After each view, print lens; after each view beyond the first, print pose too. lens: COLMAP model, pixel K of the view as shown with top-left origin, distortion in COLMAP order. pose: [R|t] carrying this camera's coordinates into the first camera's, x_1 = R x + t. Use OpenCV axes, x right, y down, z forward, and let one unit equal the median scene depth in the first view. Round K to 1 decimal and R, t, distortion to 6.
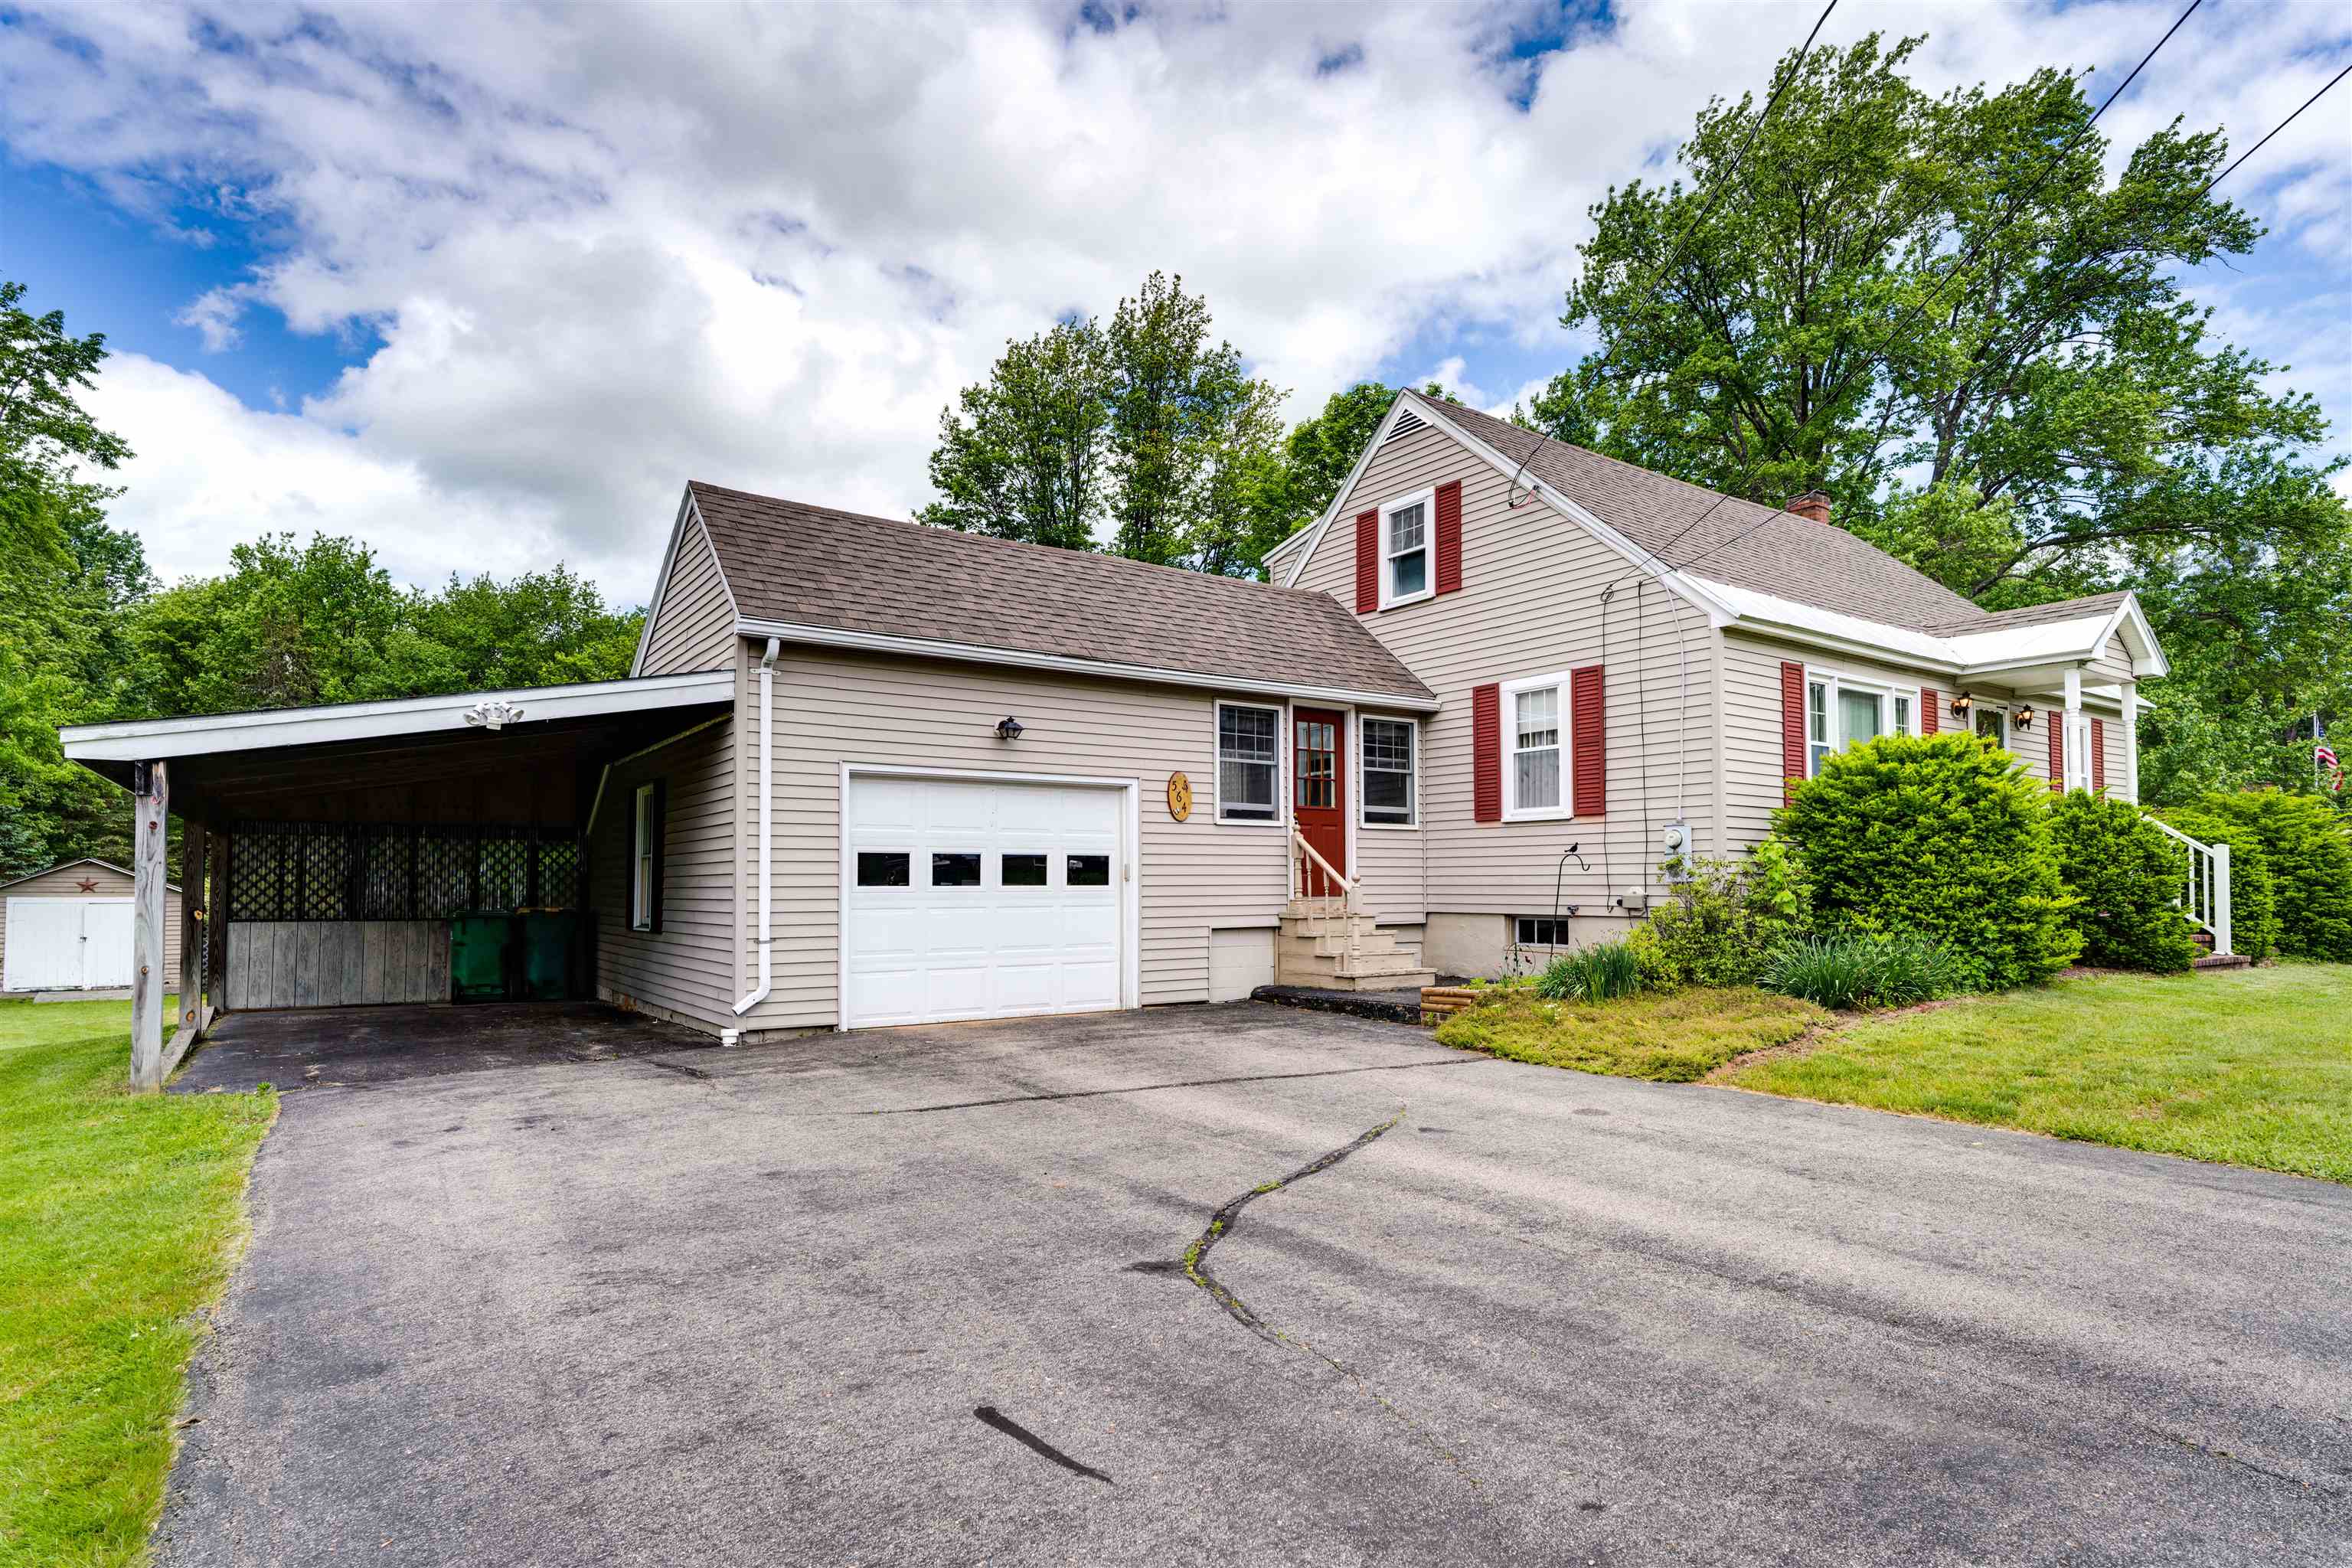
lens RADIAL K [[1229.9, 0, 1186.7], [0, 1229.9, 867.9], [0, 0, 1]] dist [-0.006427, 0.003314]
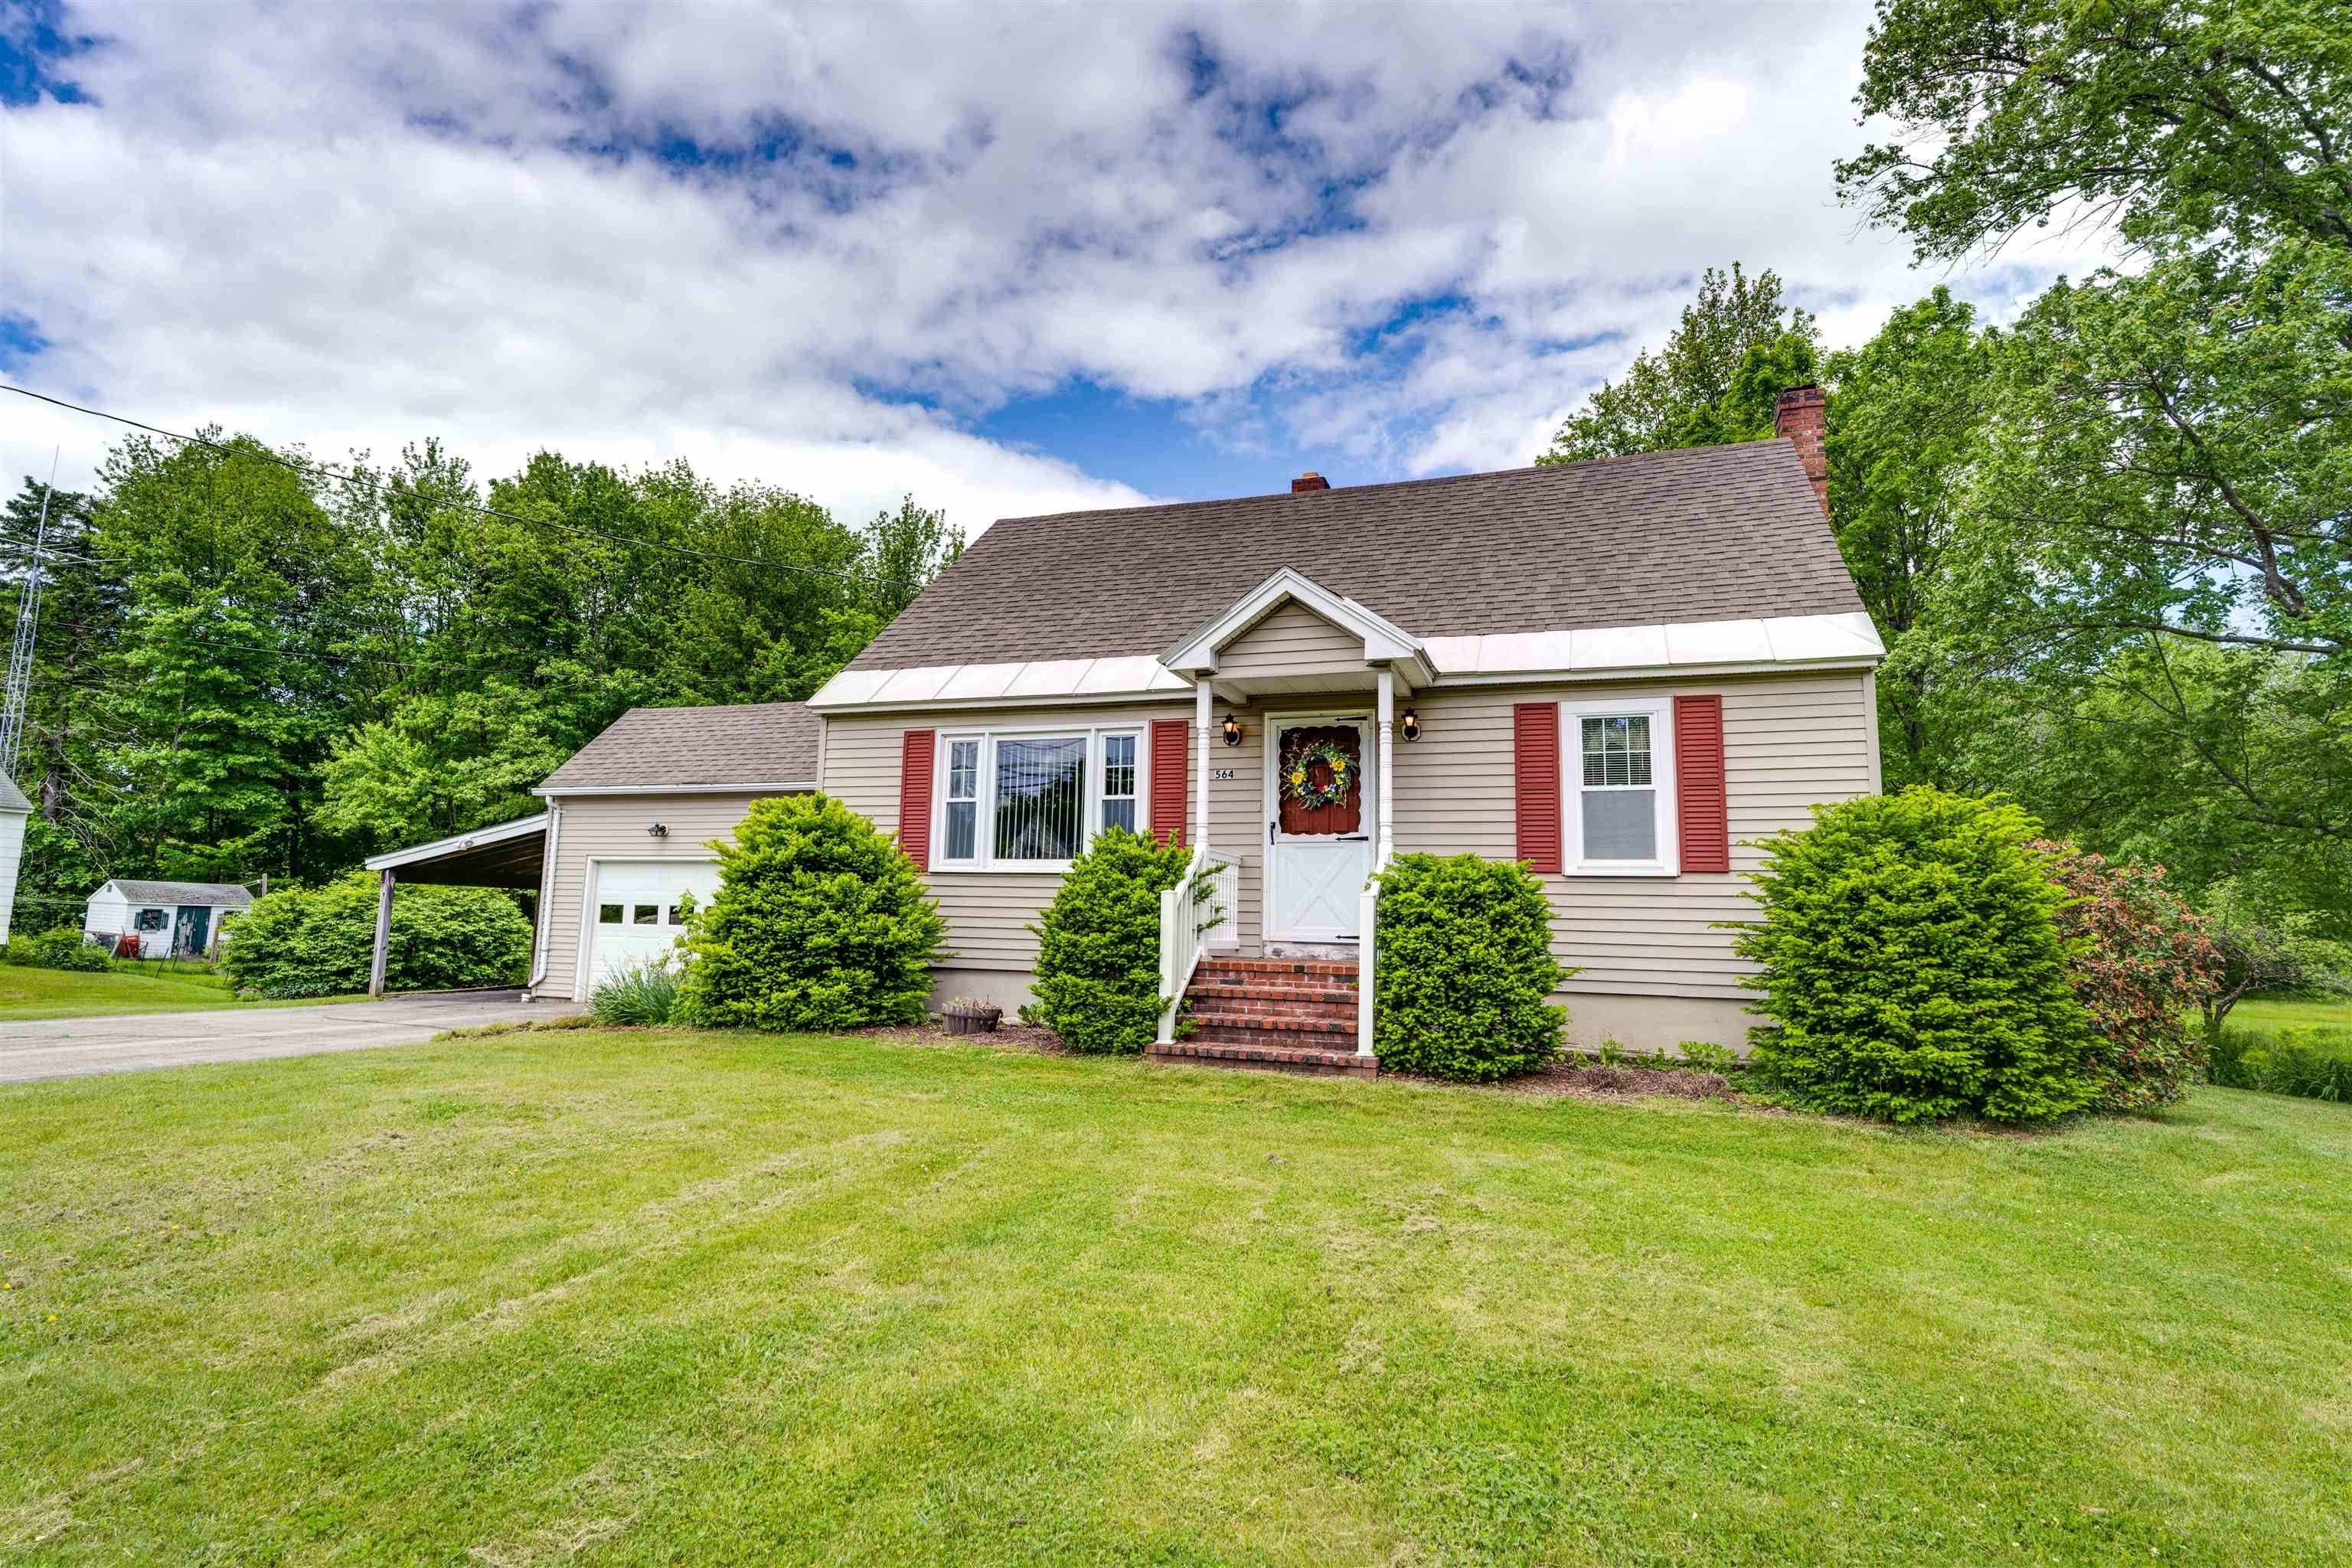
lens RADIAL K [[1229.9, 0, 1153.5], [0, 1229.9, 779.0], [0, 0, 1]] dist [-0.006427, 0.003314]
pose [[0.601023, -0.091091, -0.794024, 1.561323], [-0.014651, 0.992061, -0.124900, 0.017124], [0.799098, 0.086701, 0.594917, 0.512903]]
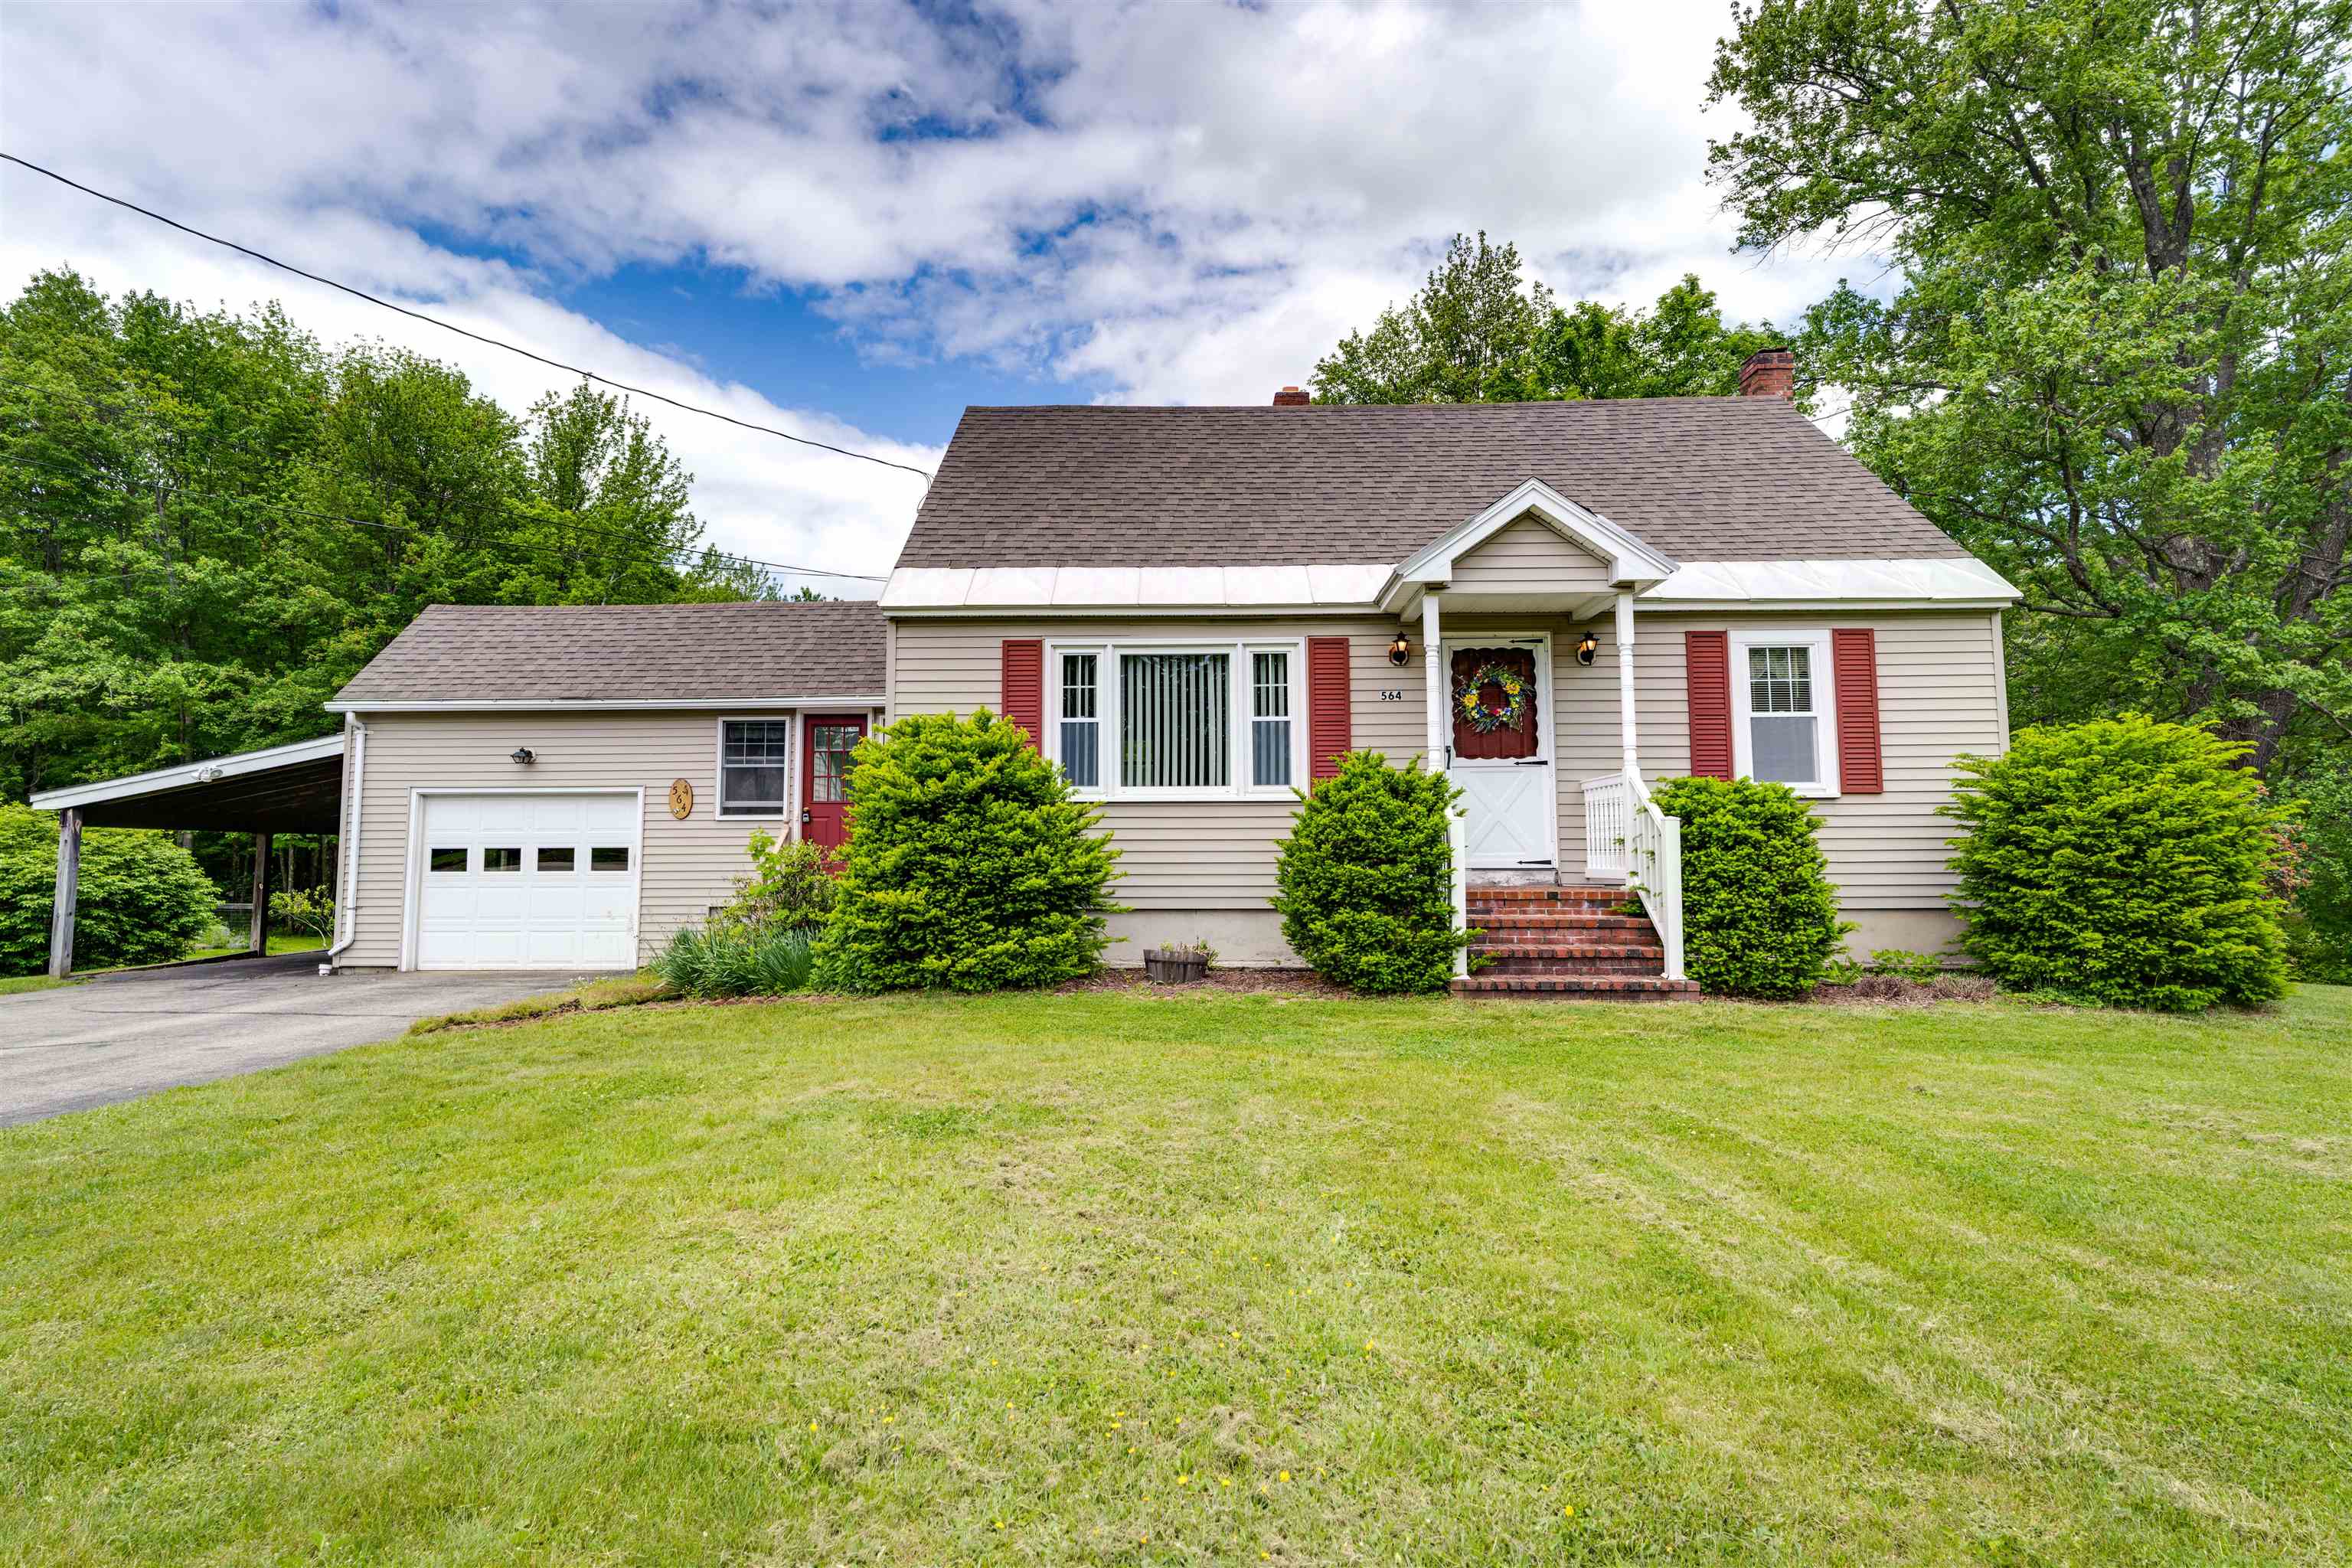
lens RADIAL K [[1229.9, 0, 1178.8], [0, 1229.9, 764.4], [0, 0, 1]] dist [-0.006427, 0.003314]
pose [[0.824135, -0.055703, -0.563647, 1.191507], [0.012517, 0.996700, -0.080197, 0.014756], [0.566254, 0.059038, 0.822113, 0.275817]]
